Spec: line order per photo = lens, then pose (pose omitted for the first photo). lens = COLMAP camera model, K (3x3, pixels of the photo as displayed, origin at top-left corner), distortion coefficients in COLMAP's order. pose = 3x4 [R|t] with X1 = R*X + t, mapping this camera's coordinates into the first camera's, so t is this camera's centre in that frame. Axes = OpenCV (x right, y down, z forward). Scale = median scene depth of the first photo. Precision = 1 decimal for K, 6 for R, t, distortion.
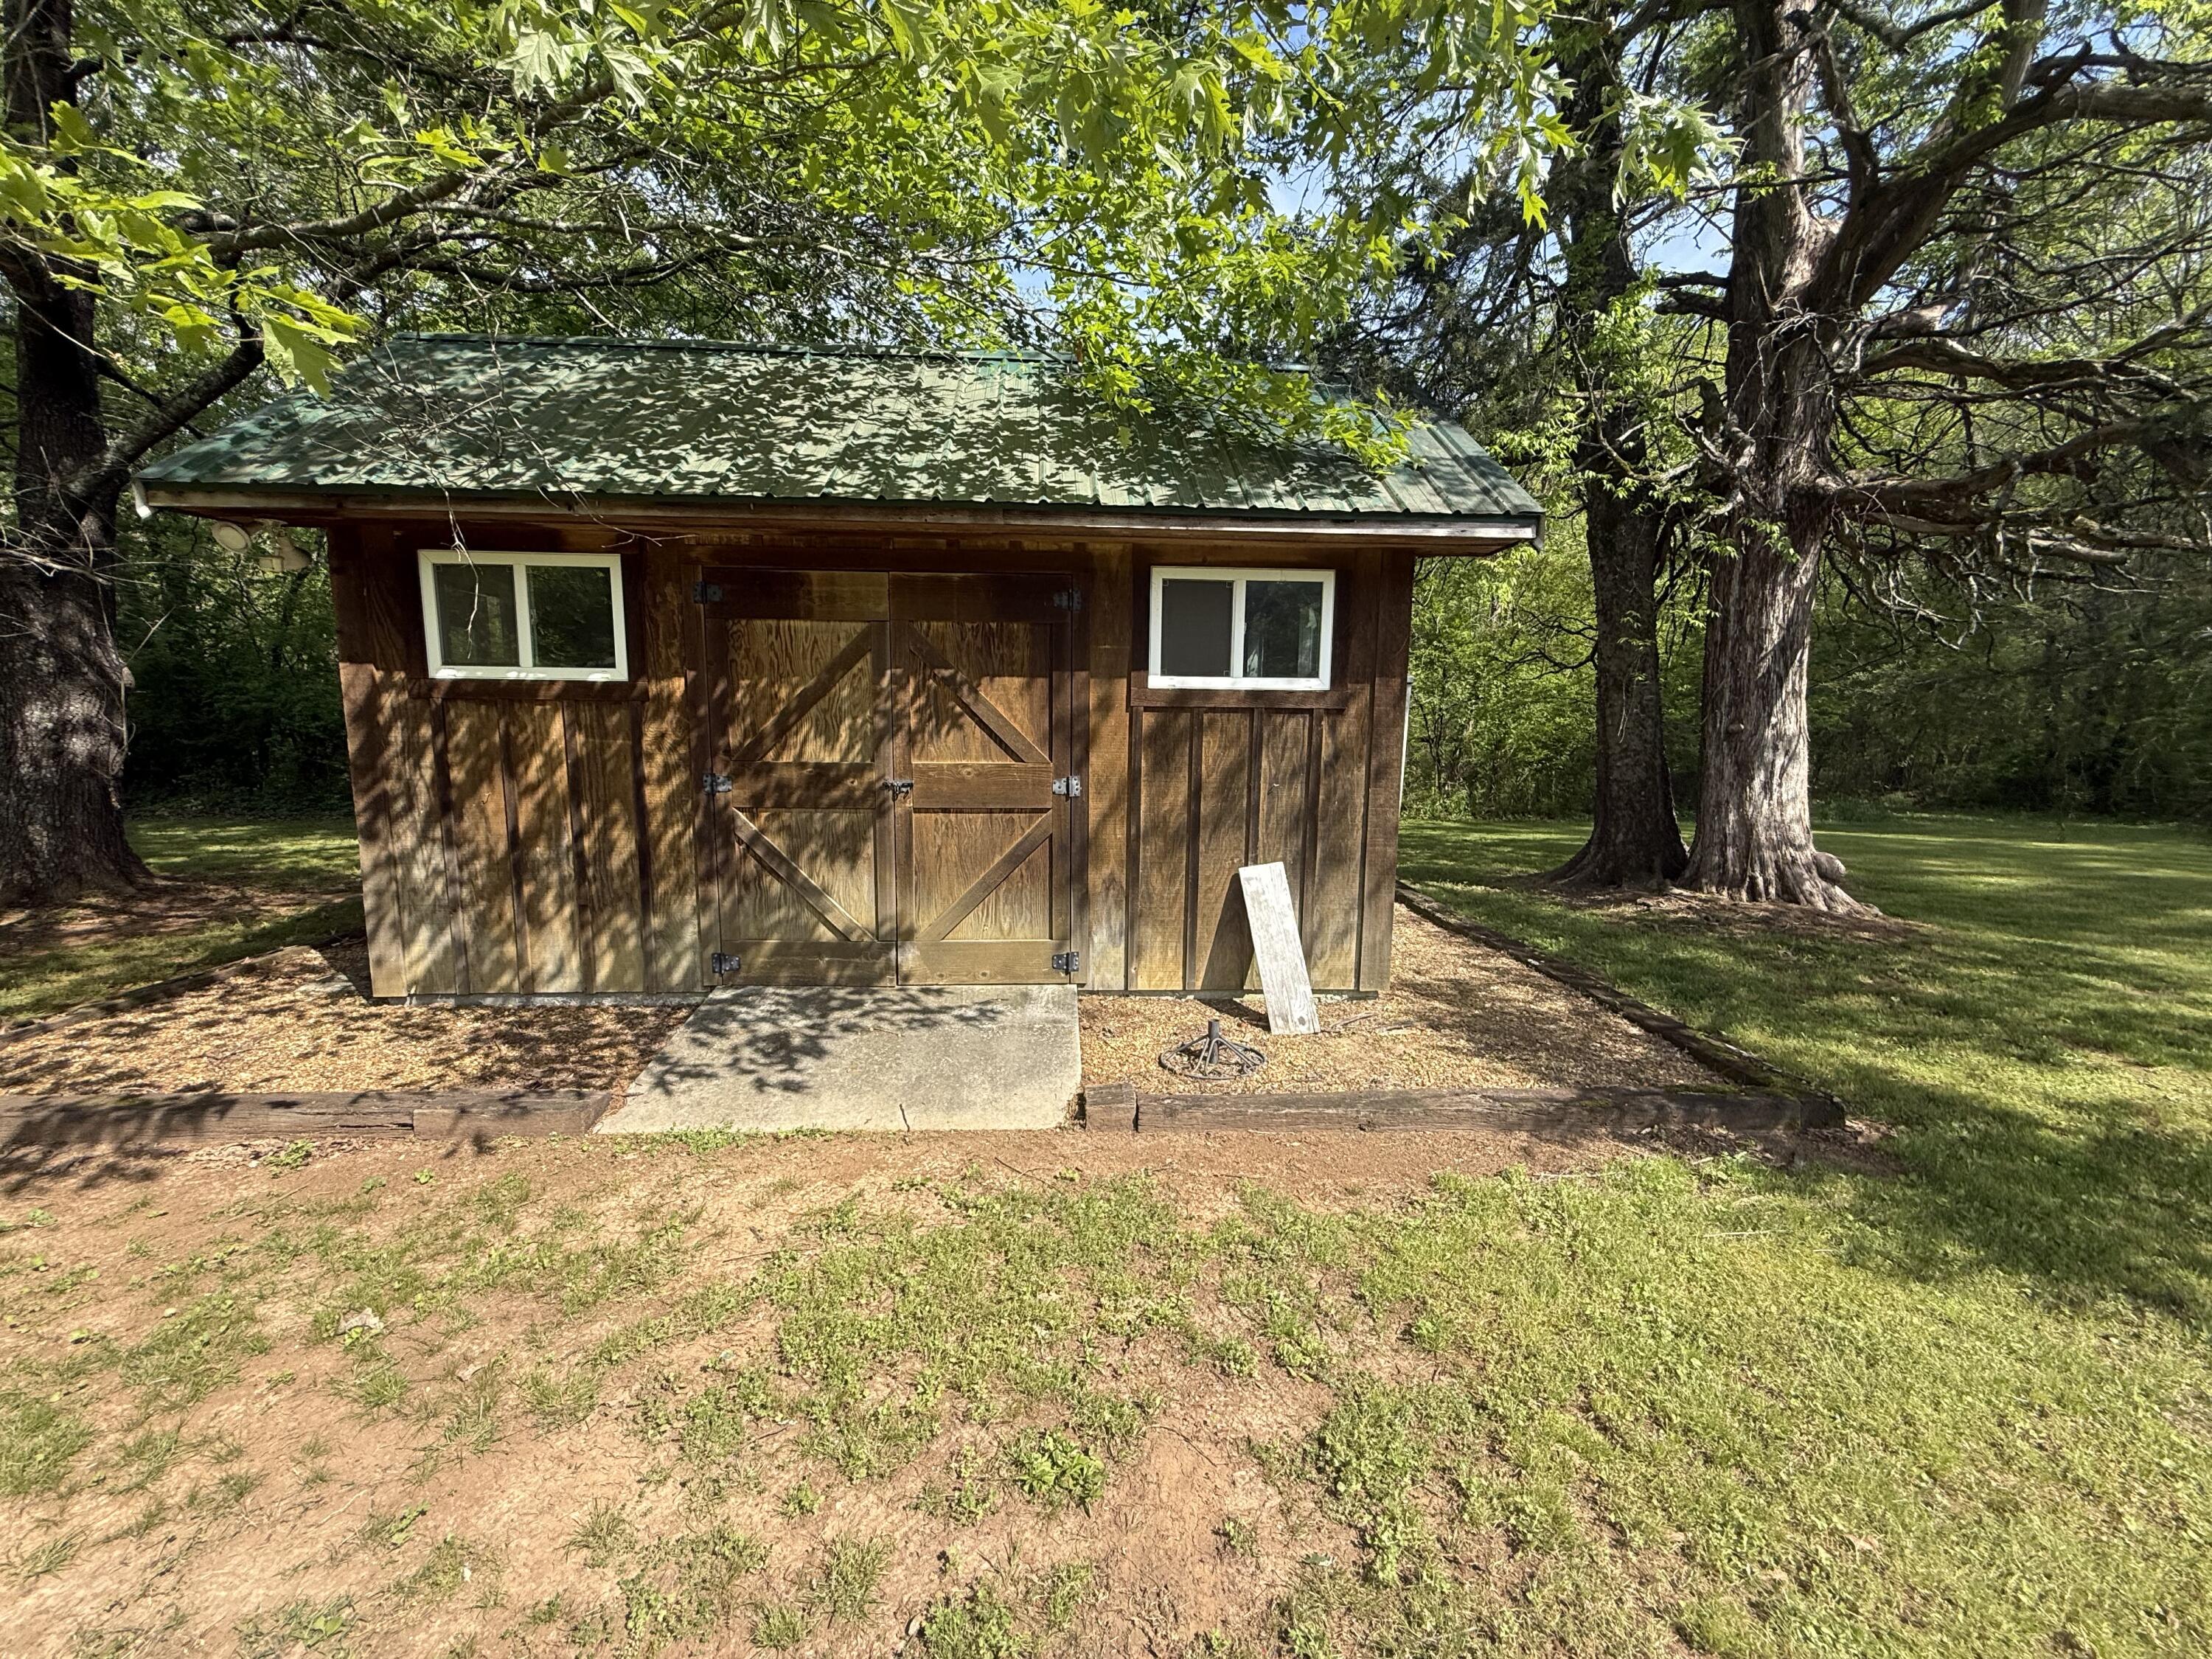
lens RADIAL K [[885.1, 0, 1106.0], [0, 885.1, 829.5], [0, 0, 1]] dist [0.000049, 0.000332]
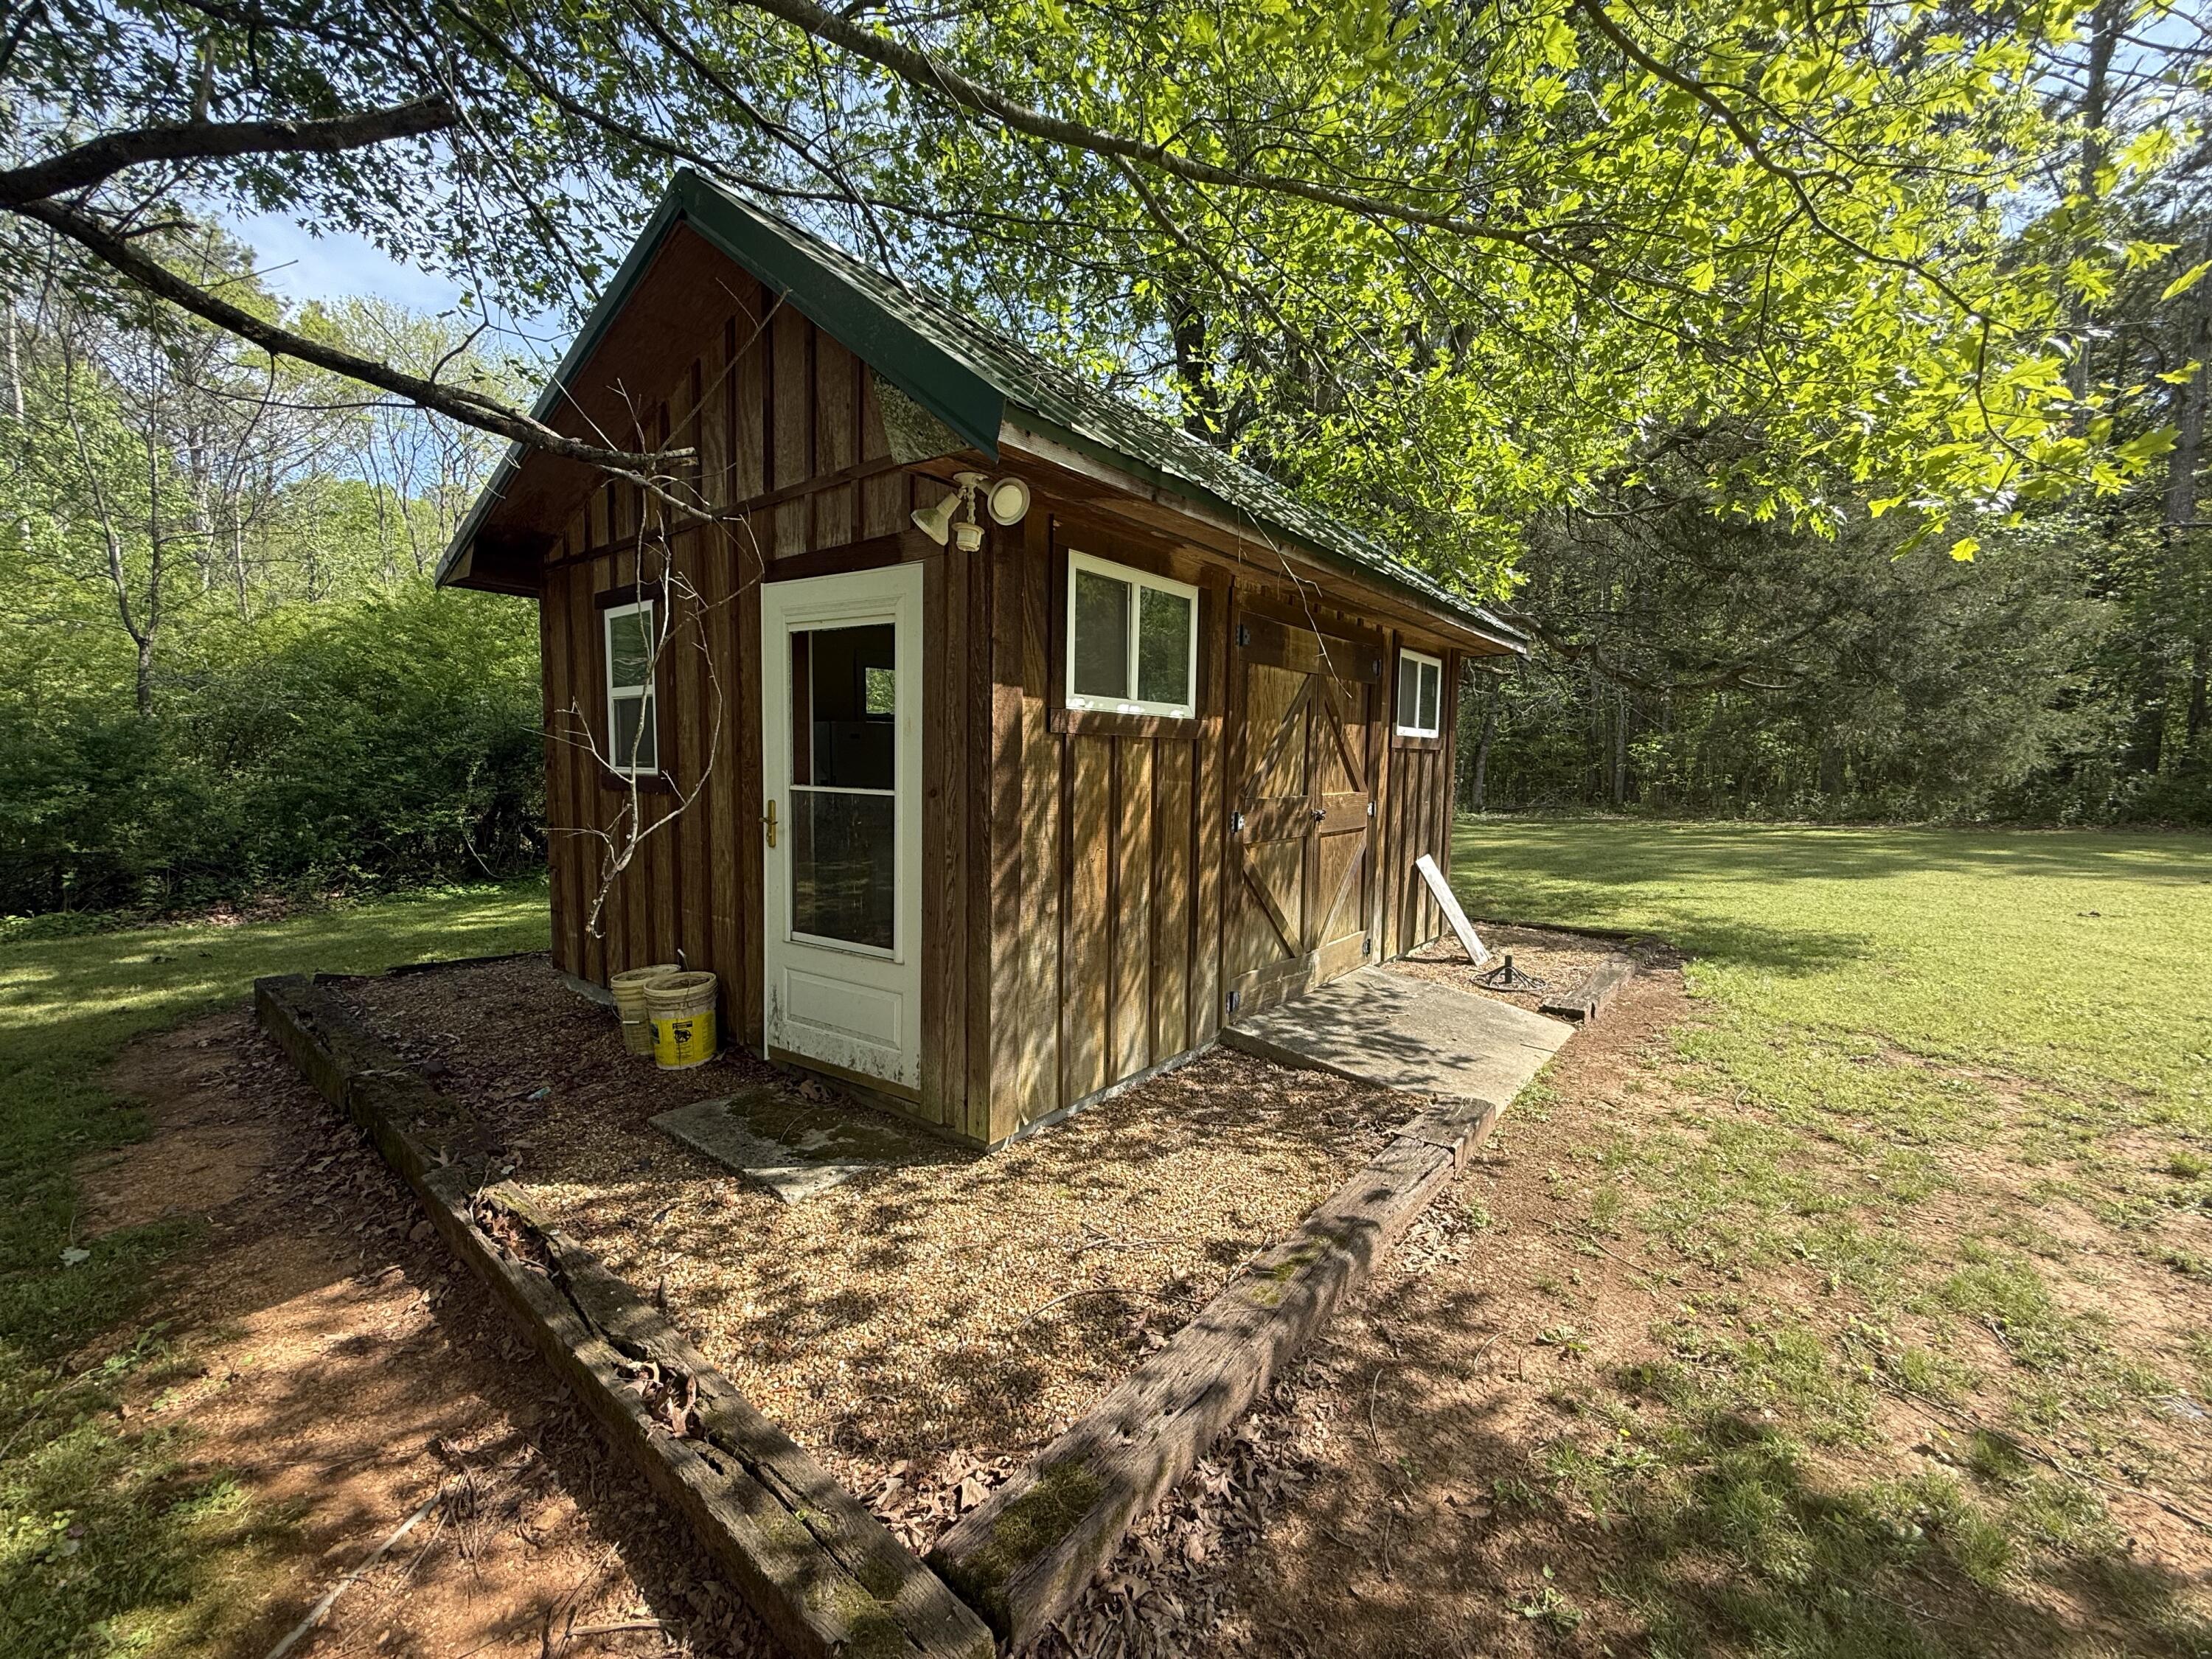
lens RADIAL K [[881.3, 0, 1099.9], [0, 881.3, 839.8], [0, 0, 1]] dist [0.002741, 0.000031]
pose [[0.658559, -0.069421, 0.749320, -1.322925], [0.087918, 0.996015, 0.015008, -0.063179], [-0.747376, 0.055995, 0.662038, 0.459850]]
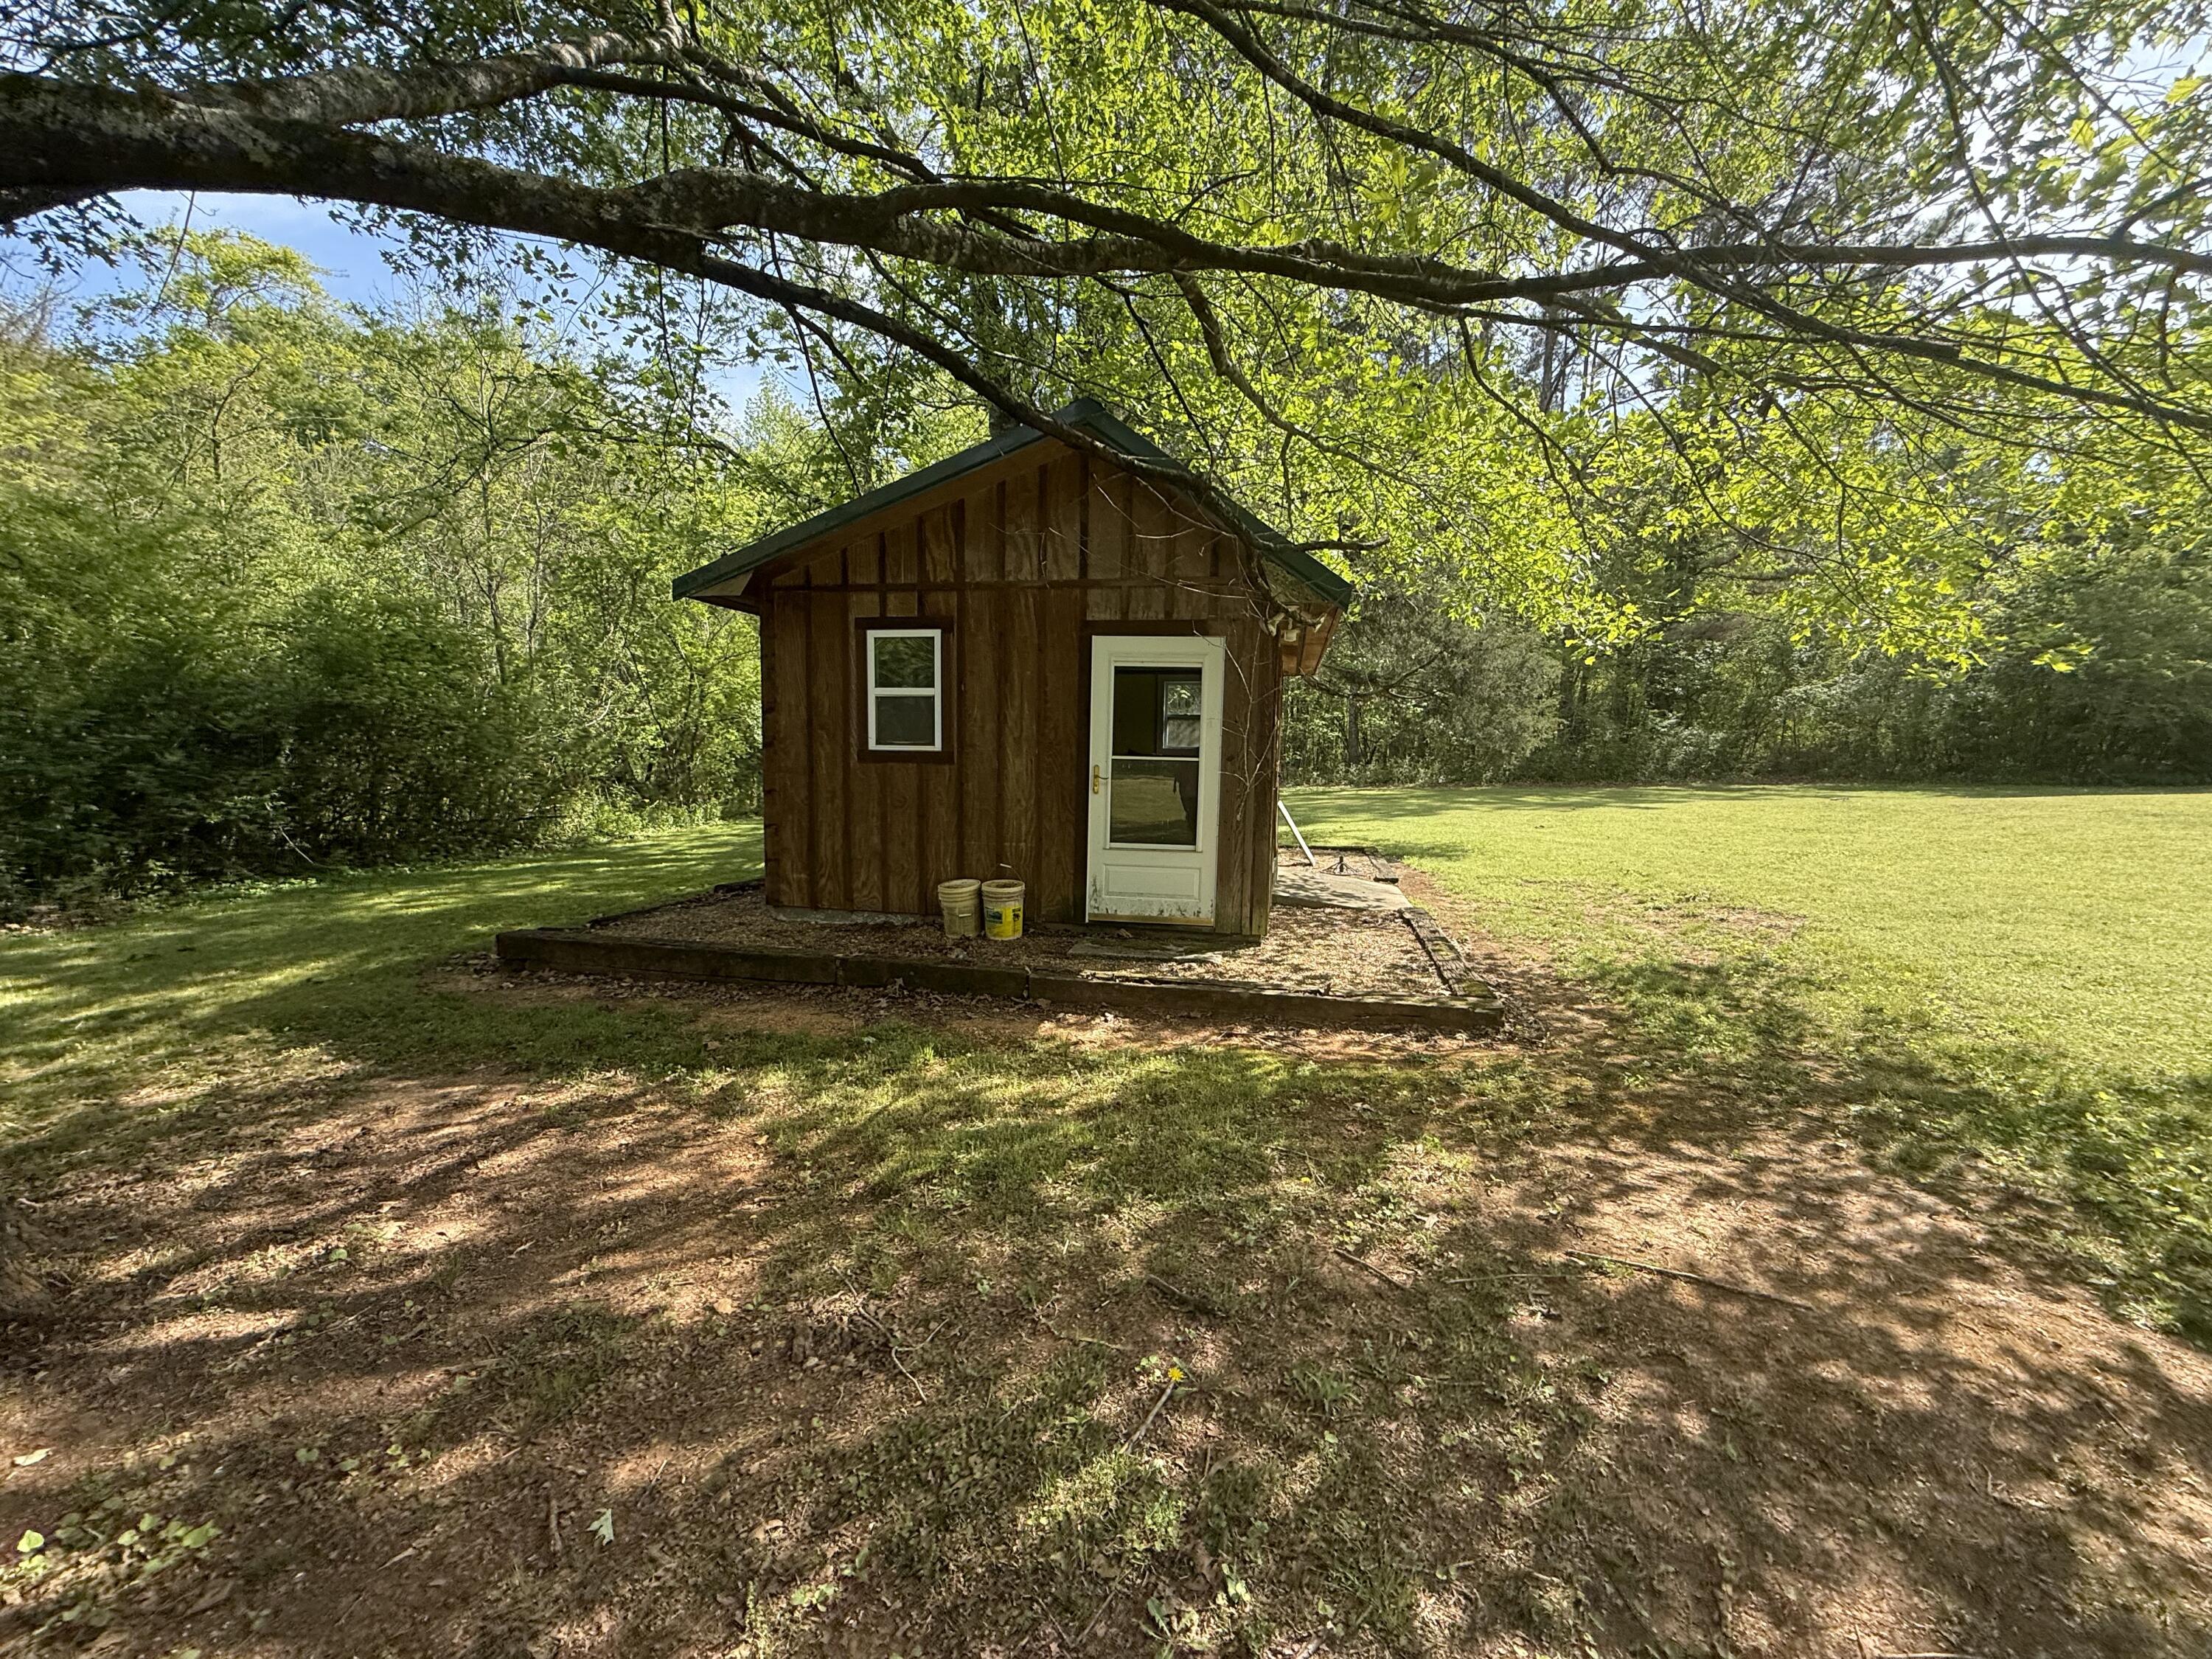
lens RADIAL K [[881.3, 0, 1099.9], [0, 881.3, 839.8], [0, 0, 1]] dist [0.002741, 0.000031]
pose [[0.248150, -0.107994, 0.962683, -2.305586], [0.109348, 0.990538, 0.082932, -0.116029], [-0.962530, 0.084687, 0.257611, 0.909282]]
